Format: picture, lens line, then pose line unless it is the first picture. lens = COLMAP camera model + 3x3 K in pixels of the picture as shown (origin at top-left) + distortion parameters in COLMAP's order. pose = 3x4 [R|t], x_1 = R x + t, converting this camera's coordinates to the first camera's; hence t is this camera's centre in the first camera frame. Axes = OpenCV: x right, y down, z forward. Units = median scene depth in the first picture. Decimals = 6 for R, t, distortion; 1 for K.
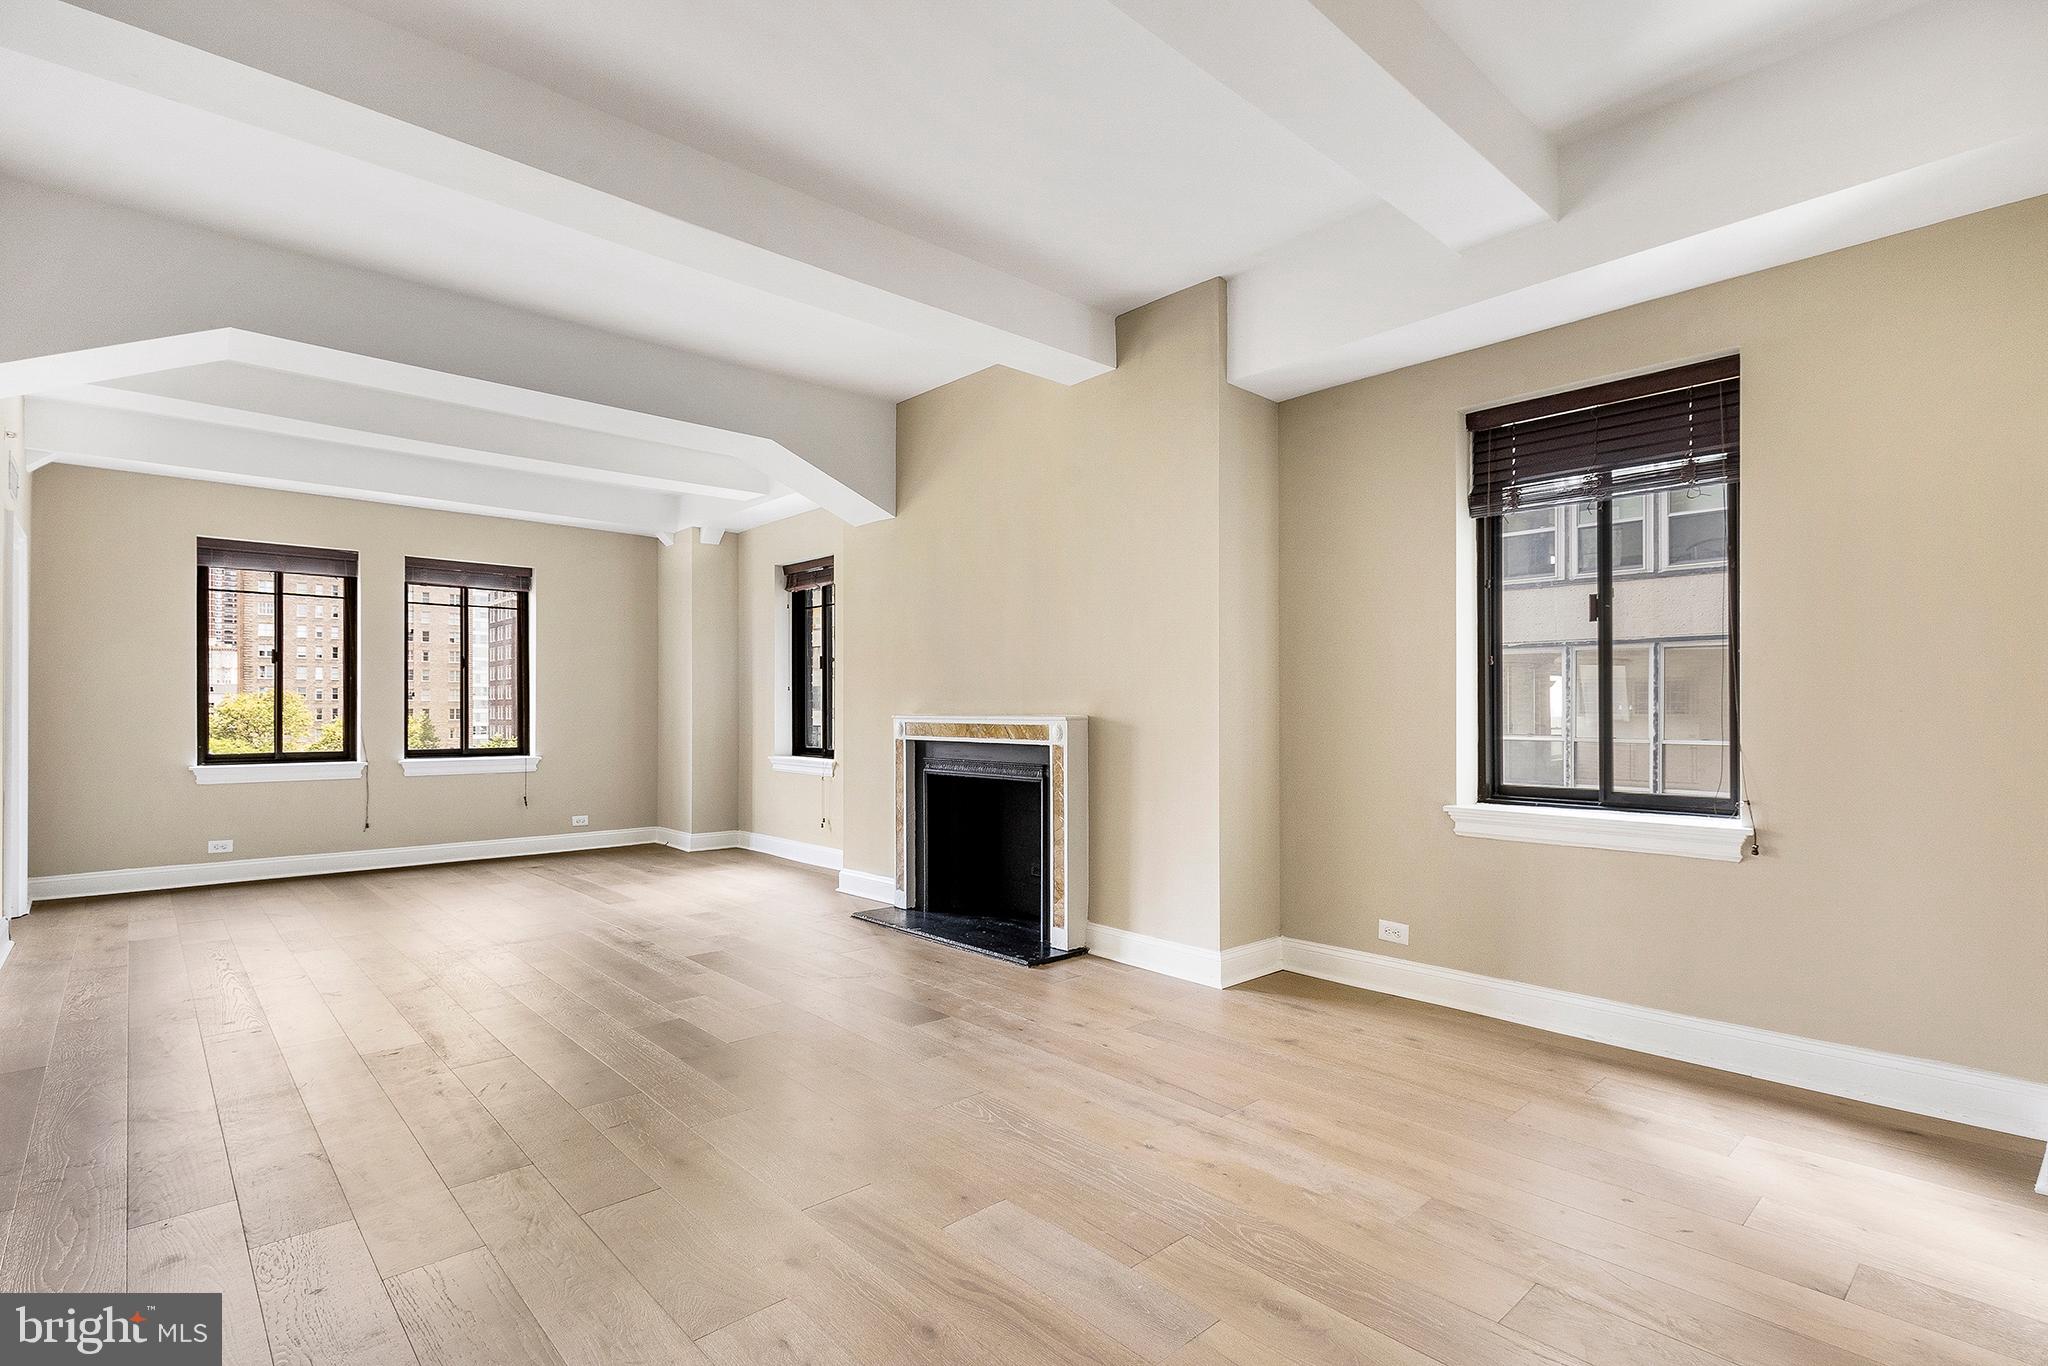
lens RADIAL K [[976.6, 0, 1019.7], [0, 976.6, 701.7], [0, 0, 1]] dist [0.001552, 0.000192]
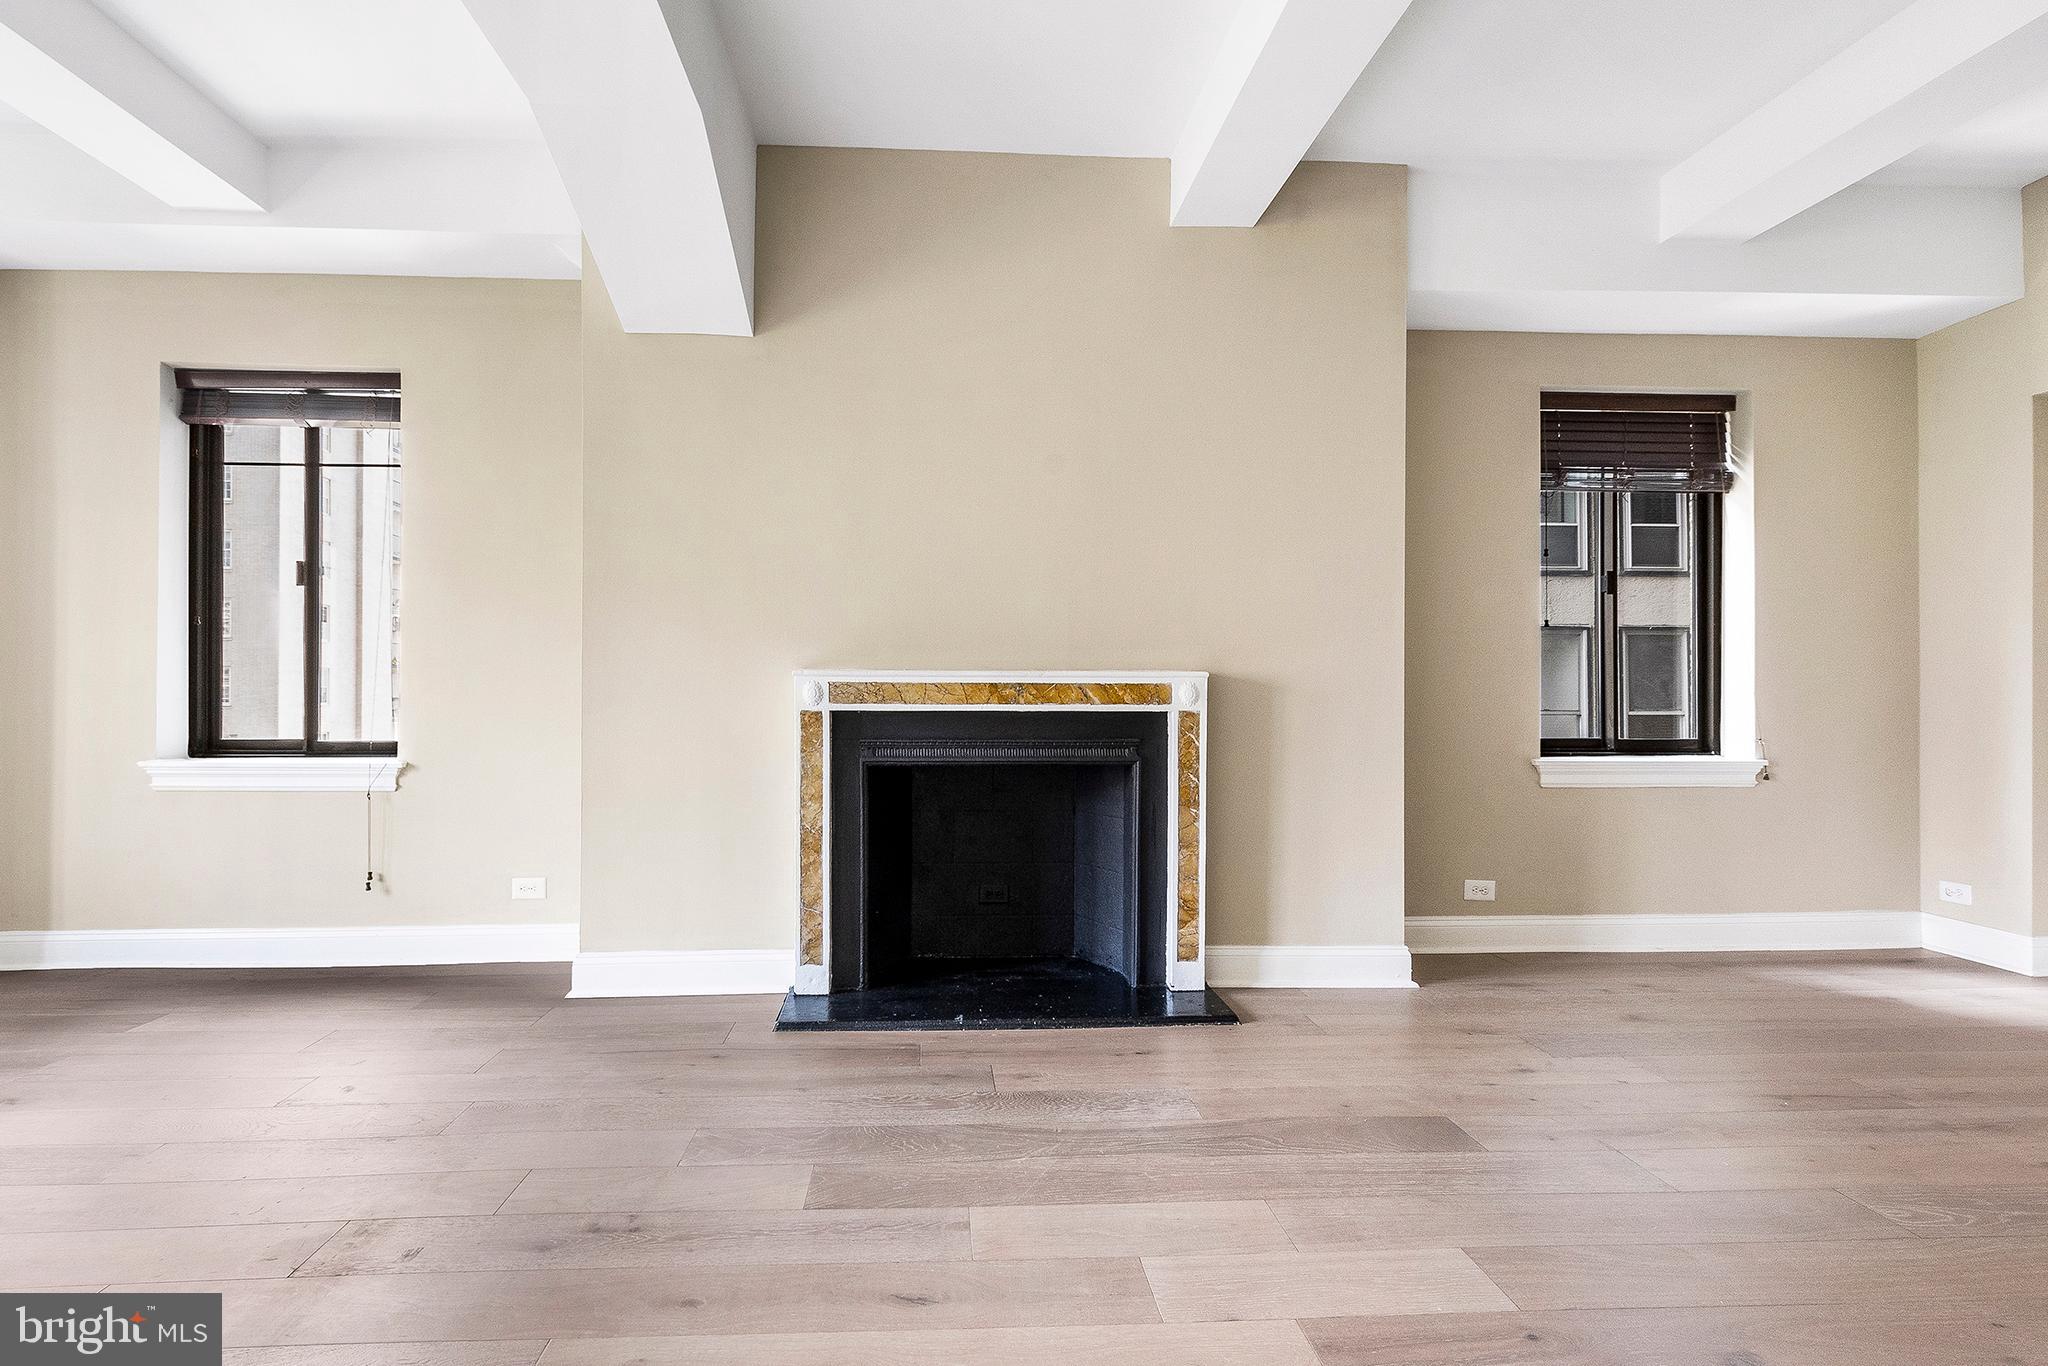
lens RADIAL K [[970.5, 0, 982.5], [0, 970.5, 690.7], [0, 0, 1]] dist [0.002535, 0.000535]
pose [[0.637012, 0.005615, 0.770833, -0.514568], [-0.009598, 0.999954, 0.000647, 0.025308], [-0.770794, -0.007811, 0.637037, 0.547936]]
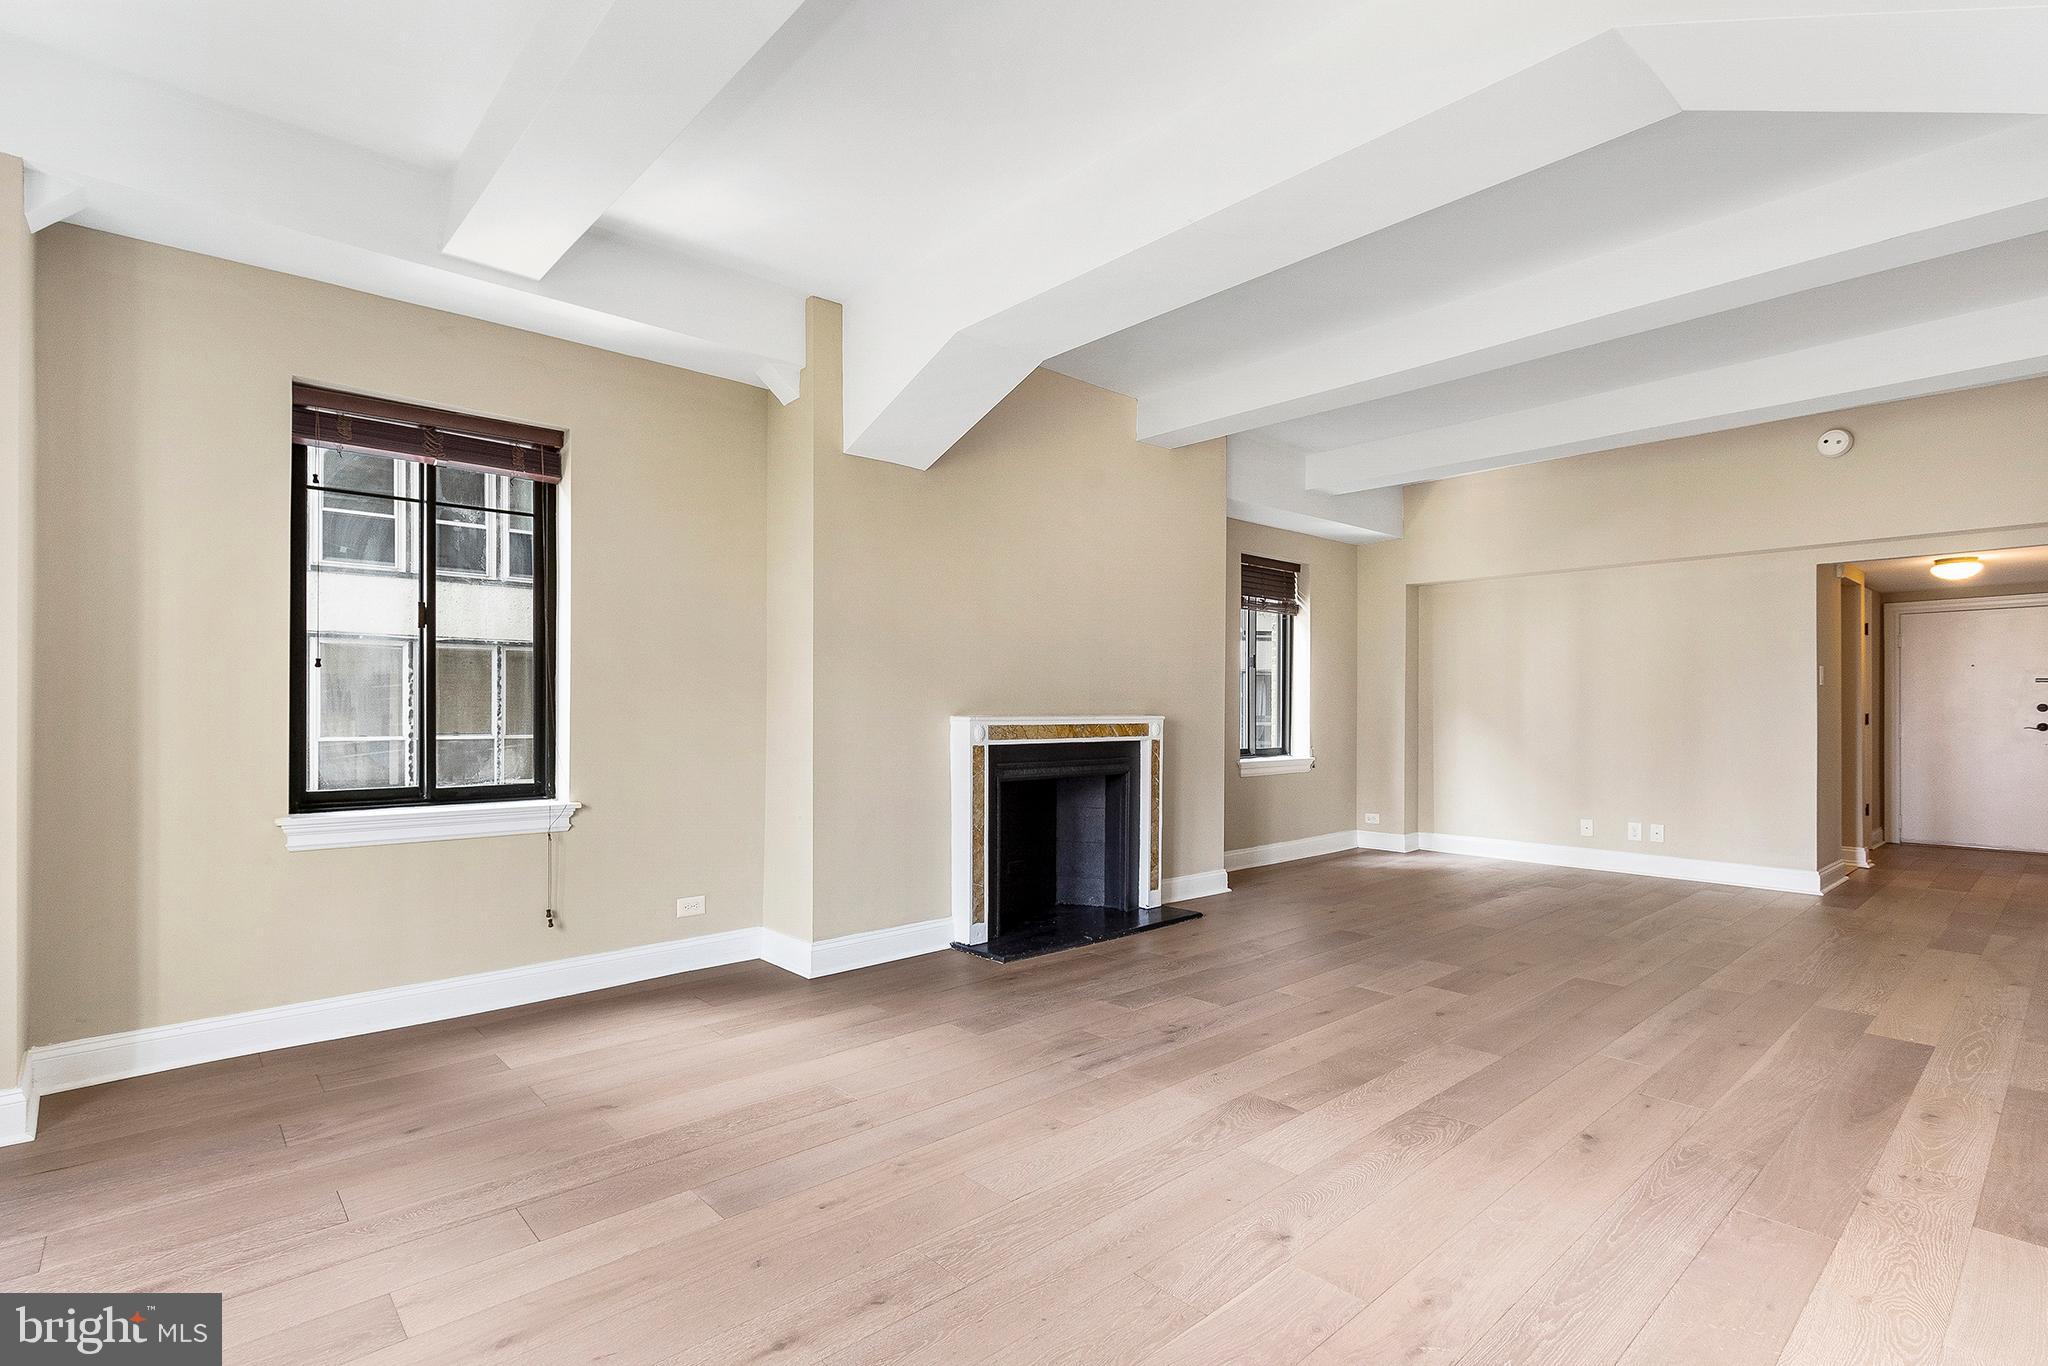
lens RADIAL K [[953.7, 0, 1034.0], [0, 953.7, 708.0], [0, 0, 1]] dist [0.000767, 0.000040]
pose [[0.007611, 0.000324, 0.999971, -0.955923], [-0.011146, 0.999938, -0.000239, 0.005858], [-0.999909, -0.011144, 0.007614, 0.951840]]
